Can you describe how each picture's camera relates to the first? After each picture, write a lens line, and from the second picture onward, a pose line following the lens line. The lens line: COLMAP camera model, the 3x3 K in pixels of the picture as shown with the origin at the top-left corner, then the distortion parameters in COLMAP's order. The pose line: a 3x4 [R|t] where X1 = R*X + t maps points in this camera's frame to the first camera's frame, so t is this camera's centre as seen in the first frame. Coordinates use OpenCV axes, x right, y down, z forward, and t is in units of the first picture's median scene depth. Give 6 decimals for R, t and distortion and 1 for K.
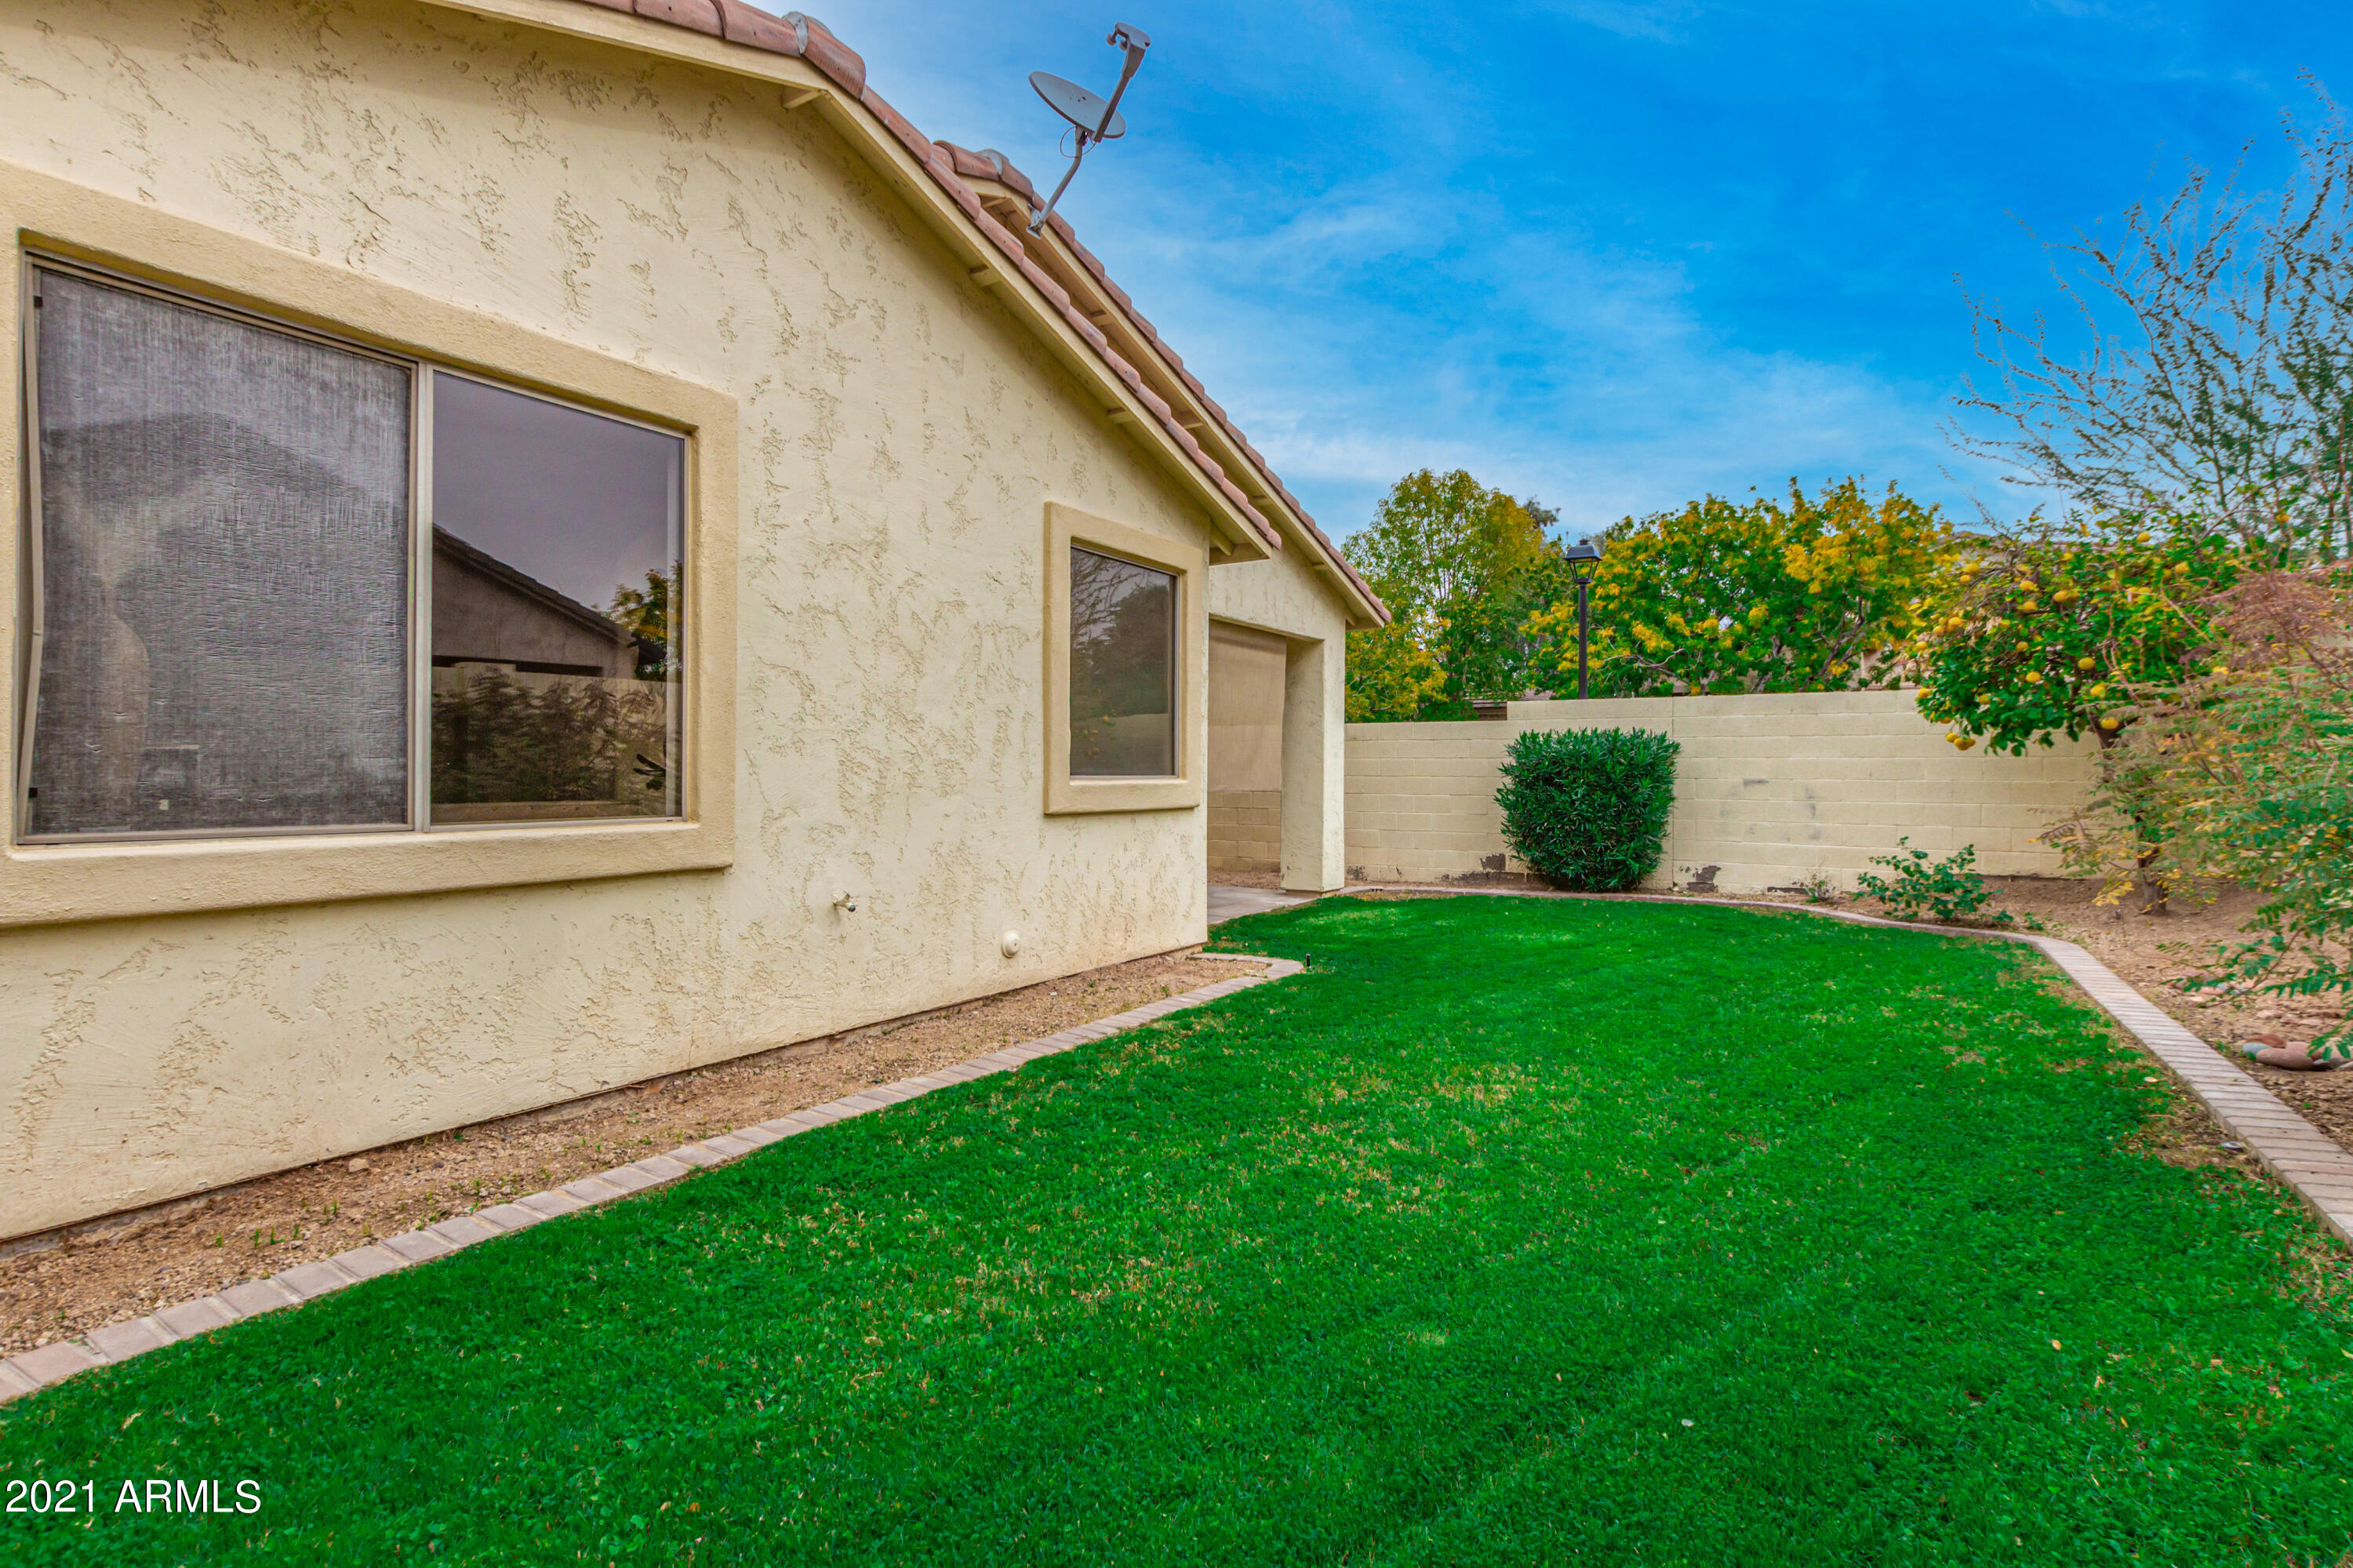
lens RADIAL K [[1097.9, 0, 1171.1], [0, 1097.9, 773.1], [0, 0, 1]] dist [-0.001054, -0.000501]
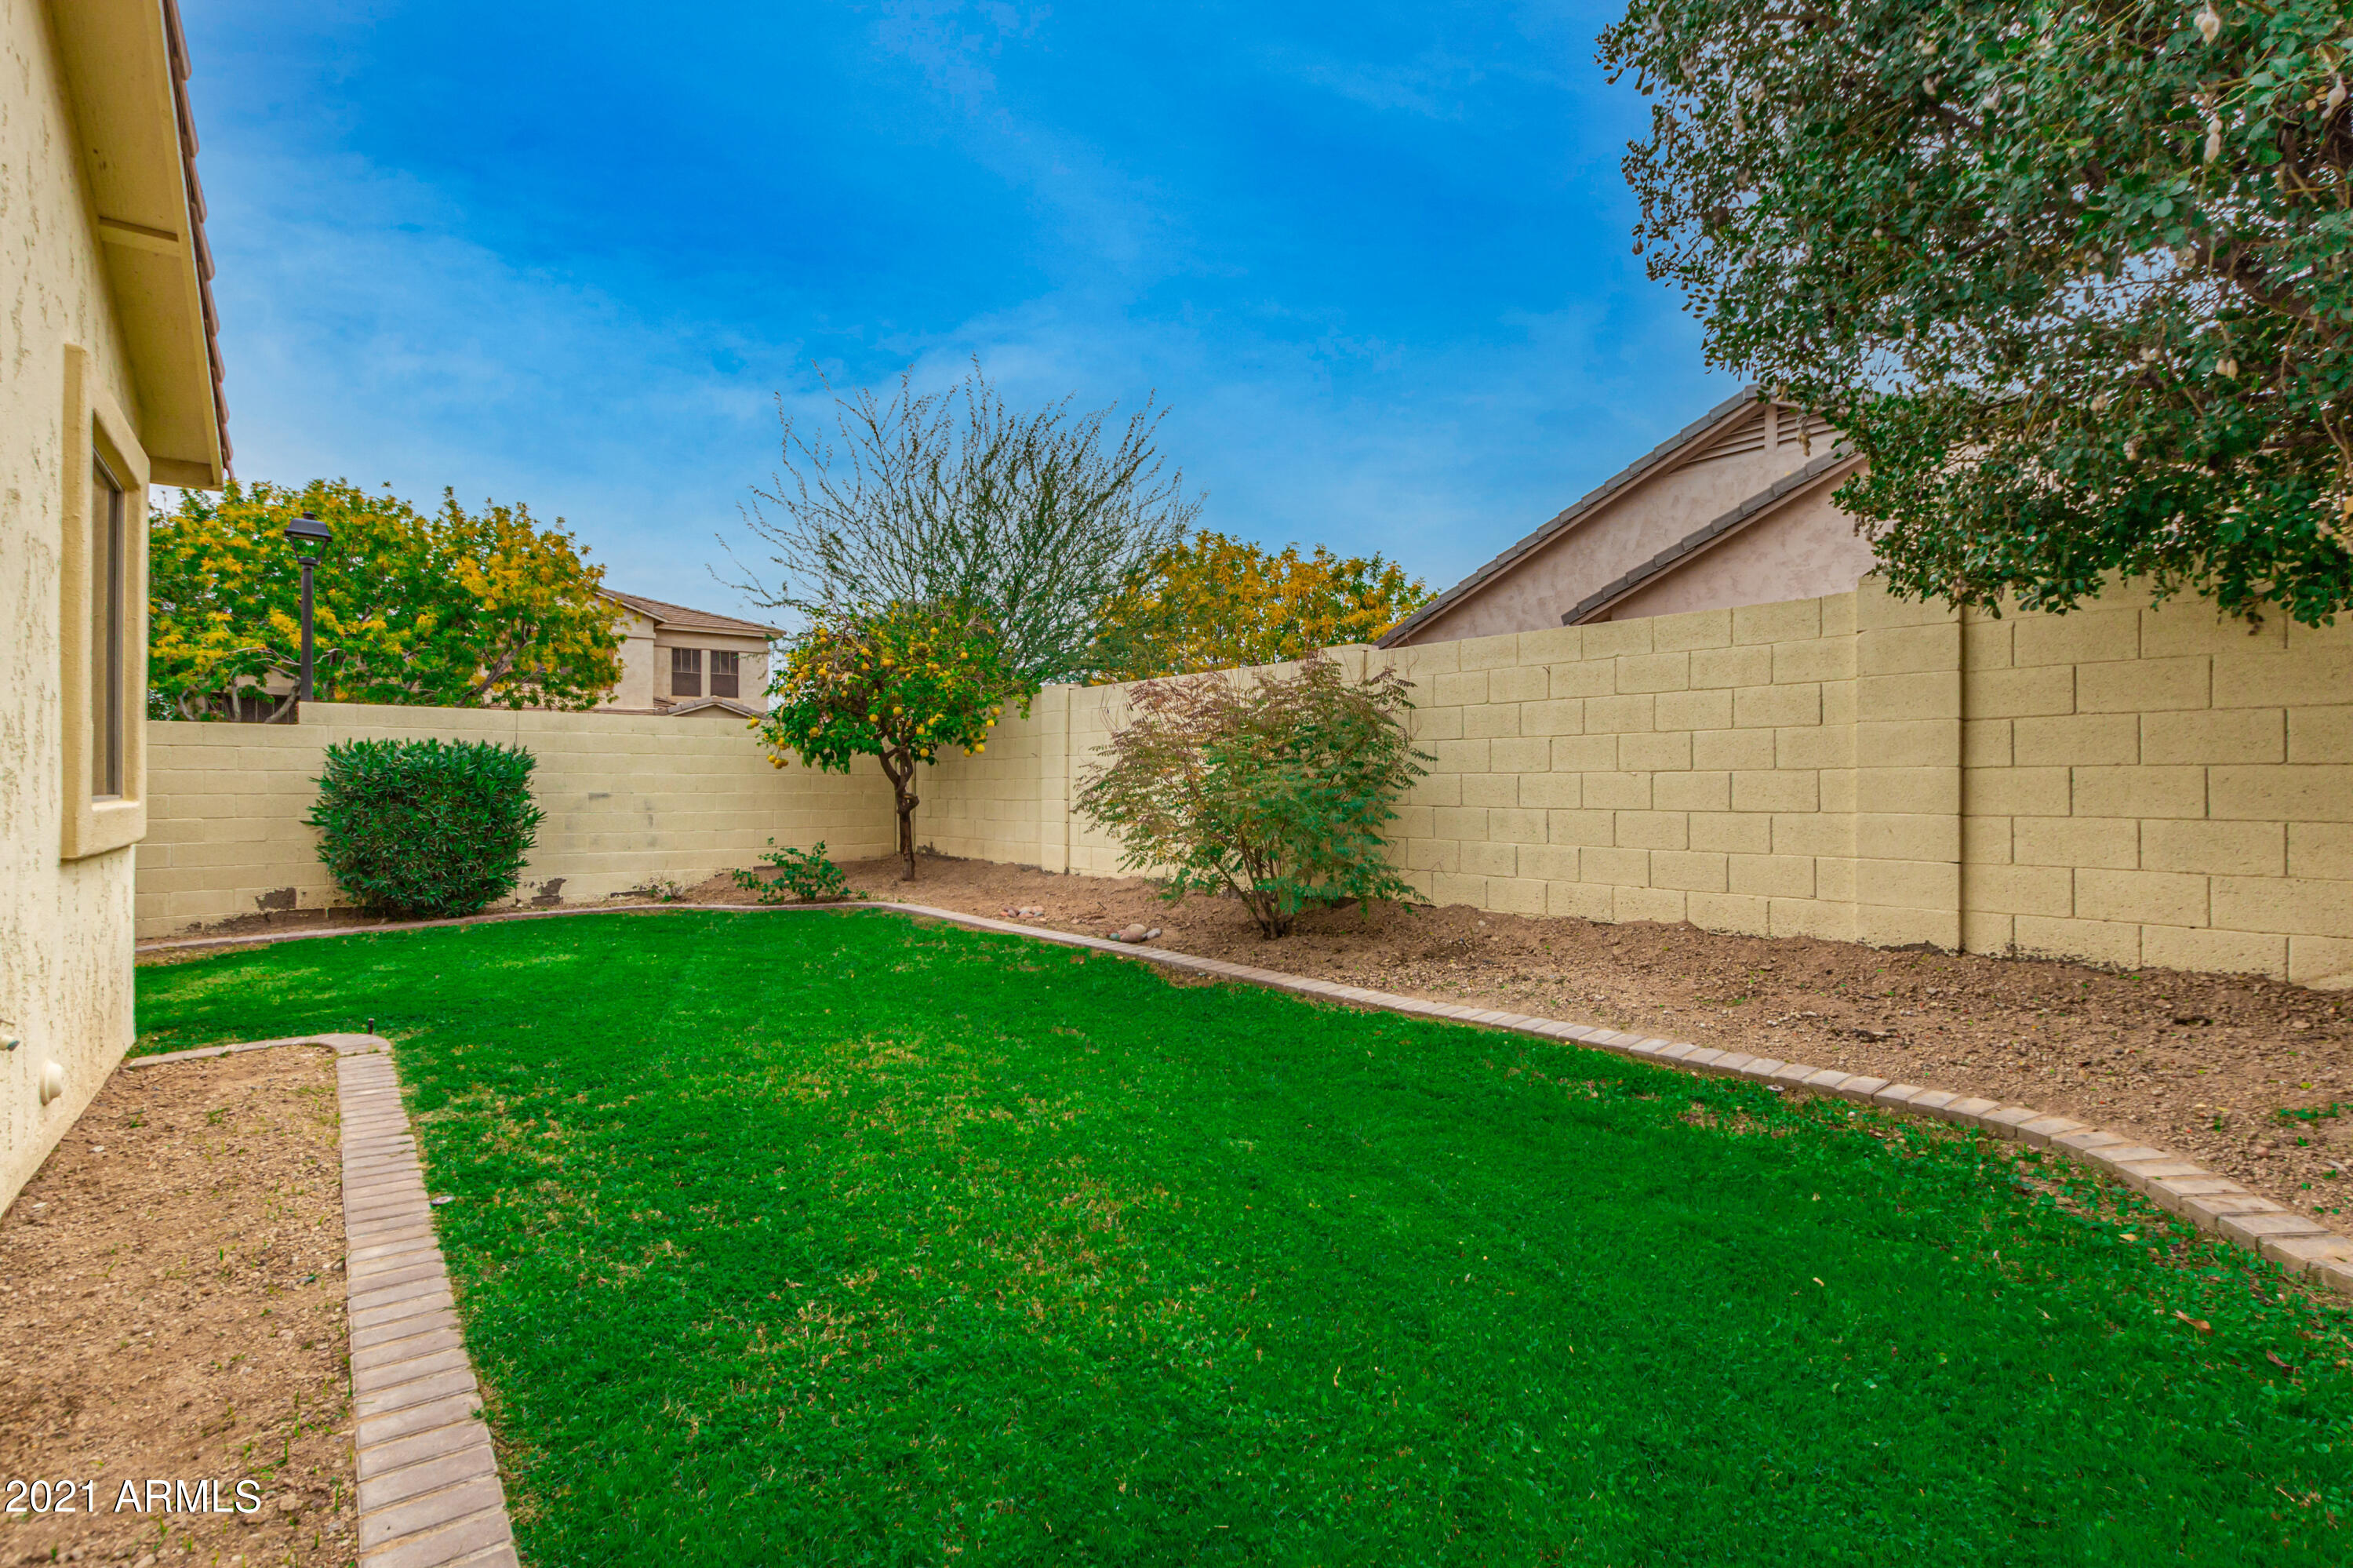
lens RADIAL K [[1097.9, 0, 1172.1], [0, 1097.9, 787.3], [0, 0, 1]] dist [-0.001054, -0.000501]
pose [[0.309459, -0.004344, 0.950903, -0.329115], [0.004150, 0.999986, 0.003218, -0.001108], [-0.950904, 0.002950, 0.309473, 0.153628]]
